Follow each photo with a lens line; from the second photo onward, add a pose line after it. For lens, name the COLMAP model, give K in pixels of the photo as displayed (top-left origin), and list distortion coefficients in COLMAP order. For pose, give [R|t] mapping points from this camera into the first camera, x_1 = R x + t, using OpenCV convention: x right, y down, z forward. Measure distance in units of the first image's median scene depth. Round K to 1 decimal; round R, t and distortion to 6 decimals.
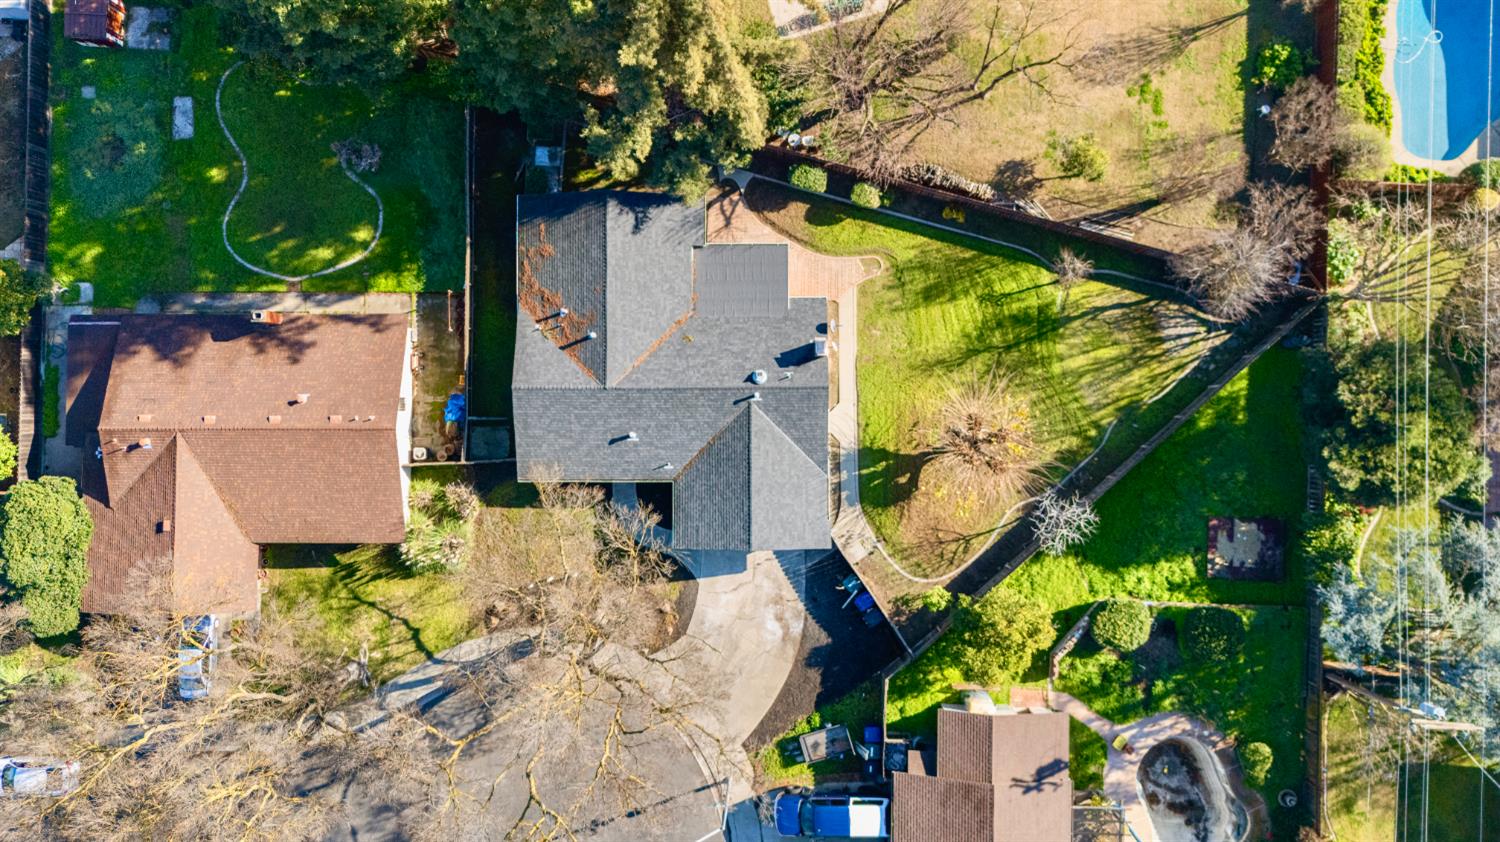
lens RADIAL K [[1145.3, 0, 733.2], [0, 1145.3, 420.4], [0, 0, 1]] dist [0.034492, 0.000830]
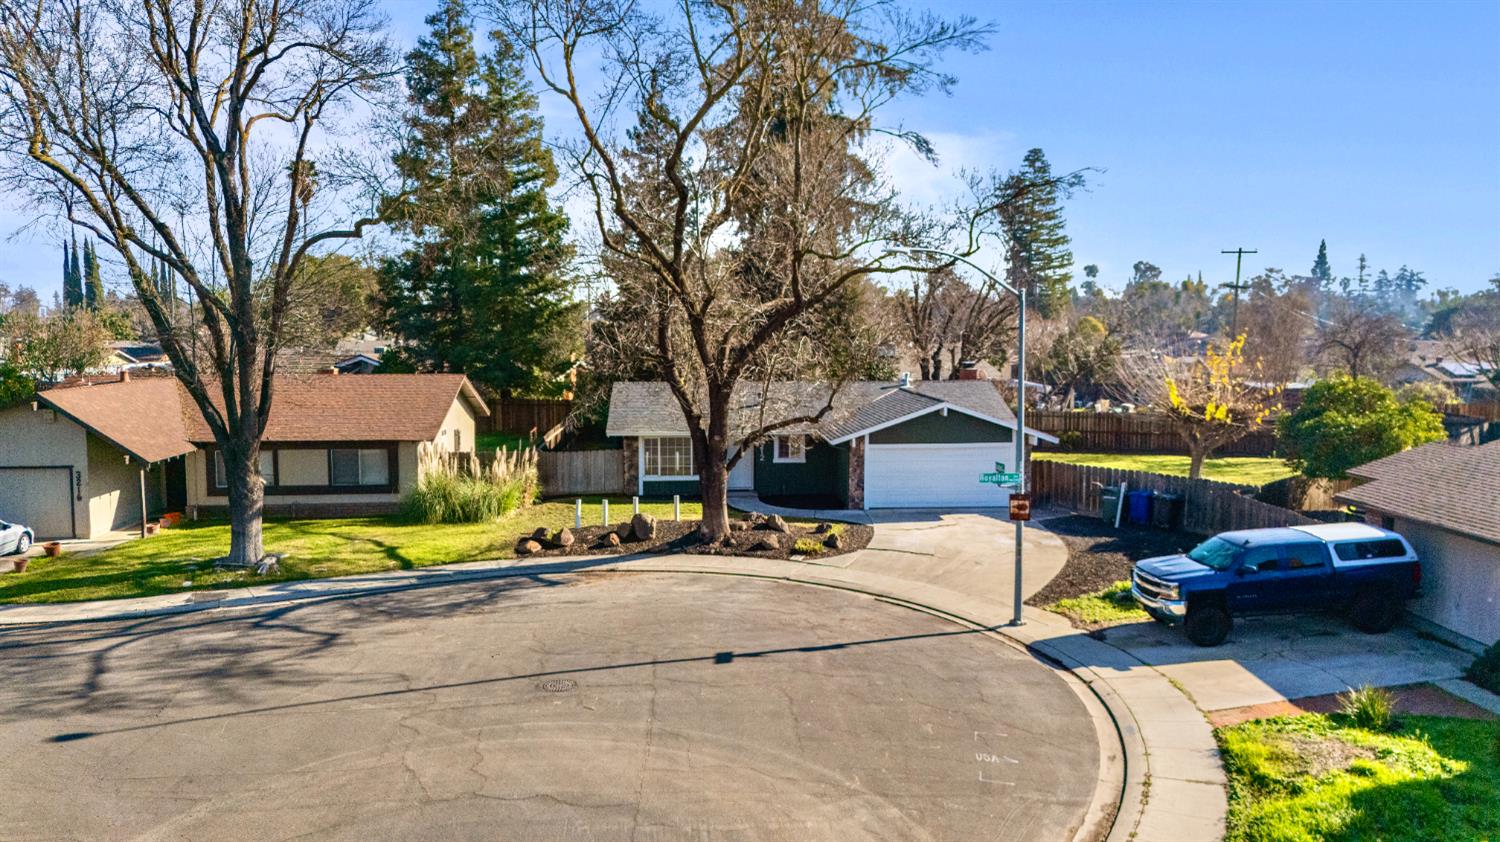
lens RADIAL K [[1145.3, 0, 733.2], [0, 1145.3, 420.4], [0, 0, 1]] dist [0.034492, 0.000830]
pose [[0.998742, 0.007895, 0.049524, -0.138613], [0.048028, 0.133549, -0.989878, 0.746070], [-0.014429, 0.991011, 0.133001, 0.868697]]
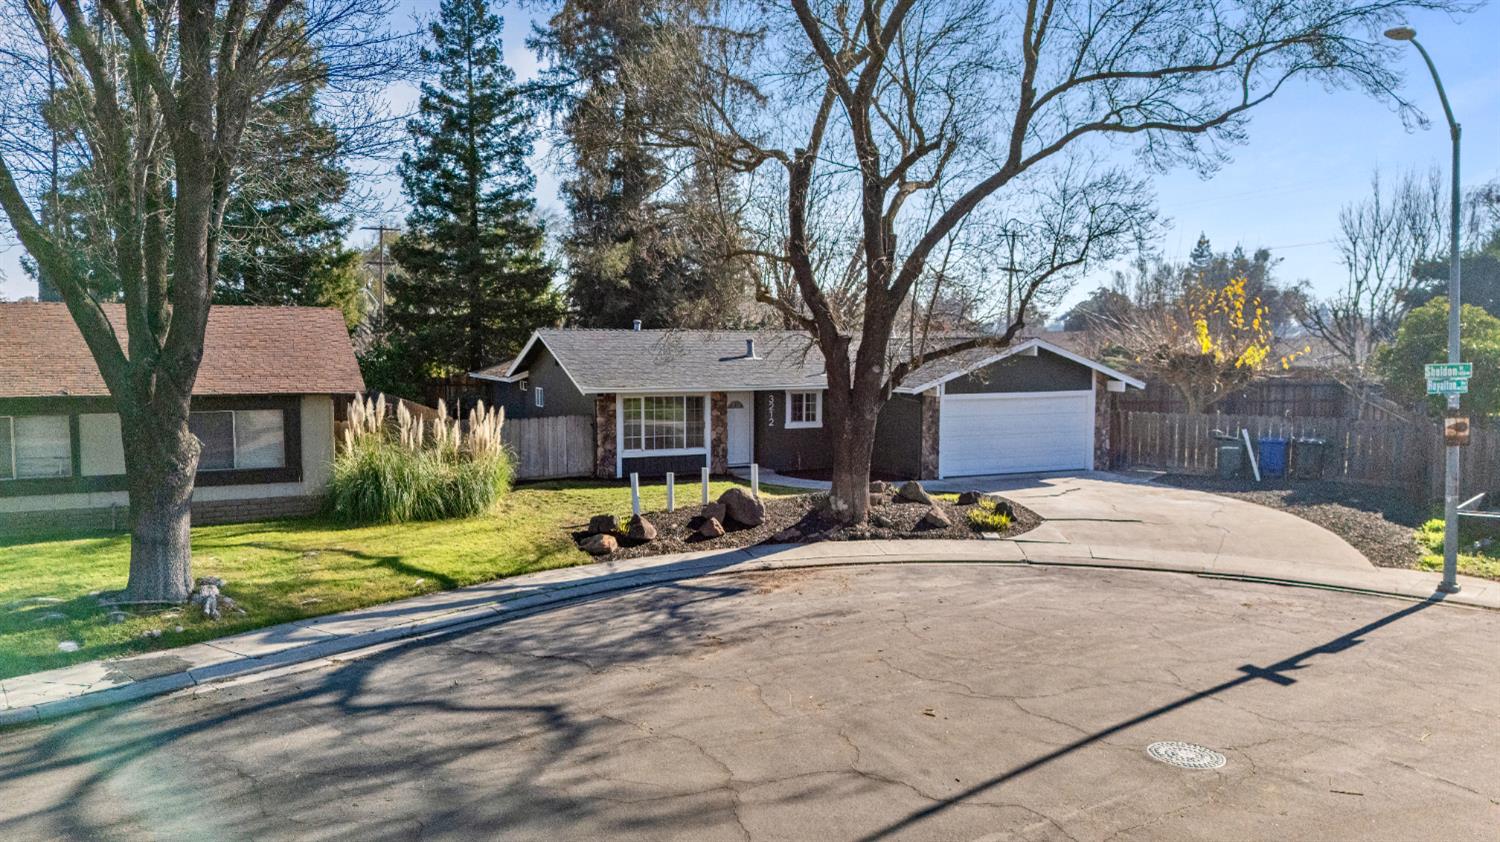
lens RADIAL K [[1148.7, 0, 750.0], [0, 1148.7, 421.0], [0, 0, 1]] dist [0.094089, -0.103602]
pose [[0.913713, -0.013637, 0.406131, -0.318636], [0.405155, 0.107480, -0.907908, 0.527834], [-0.031270, 0.994114, 0.103731, 0.931115]]
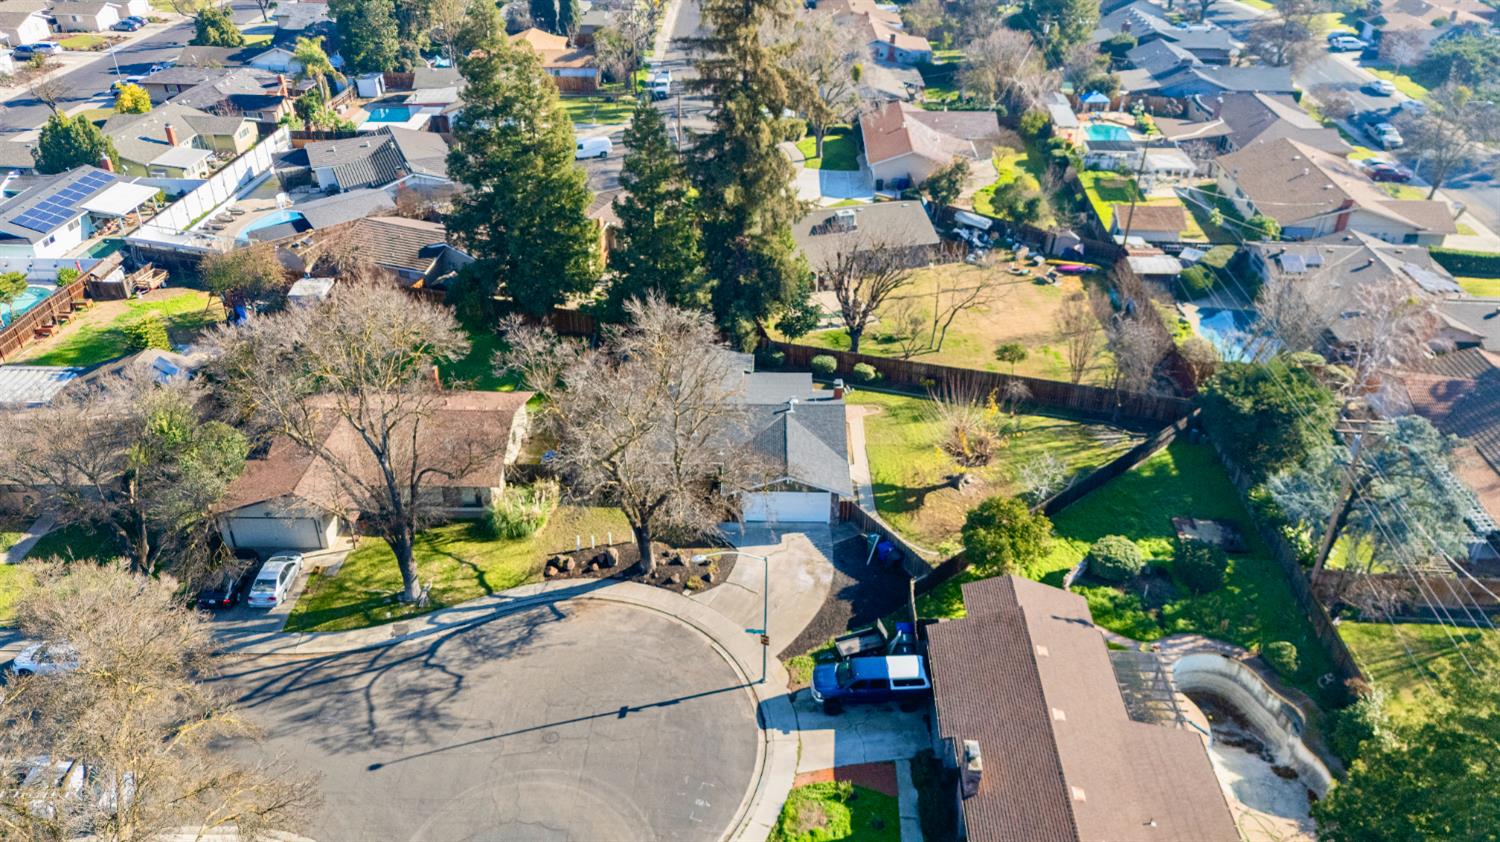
lens RADIAL K [[1145.3, 0, 733.2], [0, 1145.3, 420.4], [0, 0, 1]] dist [0.034492, 0.000830]
pose [[0.999153, 0.037987, -0.015813, -0.023142], [-0.033985, 0.545204, -0.837614, 1.025632], [-0.023197, 0.837443, 0.546033, 0.273633]]
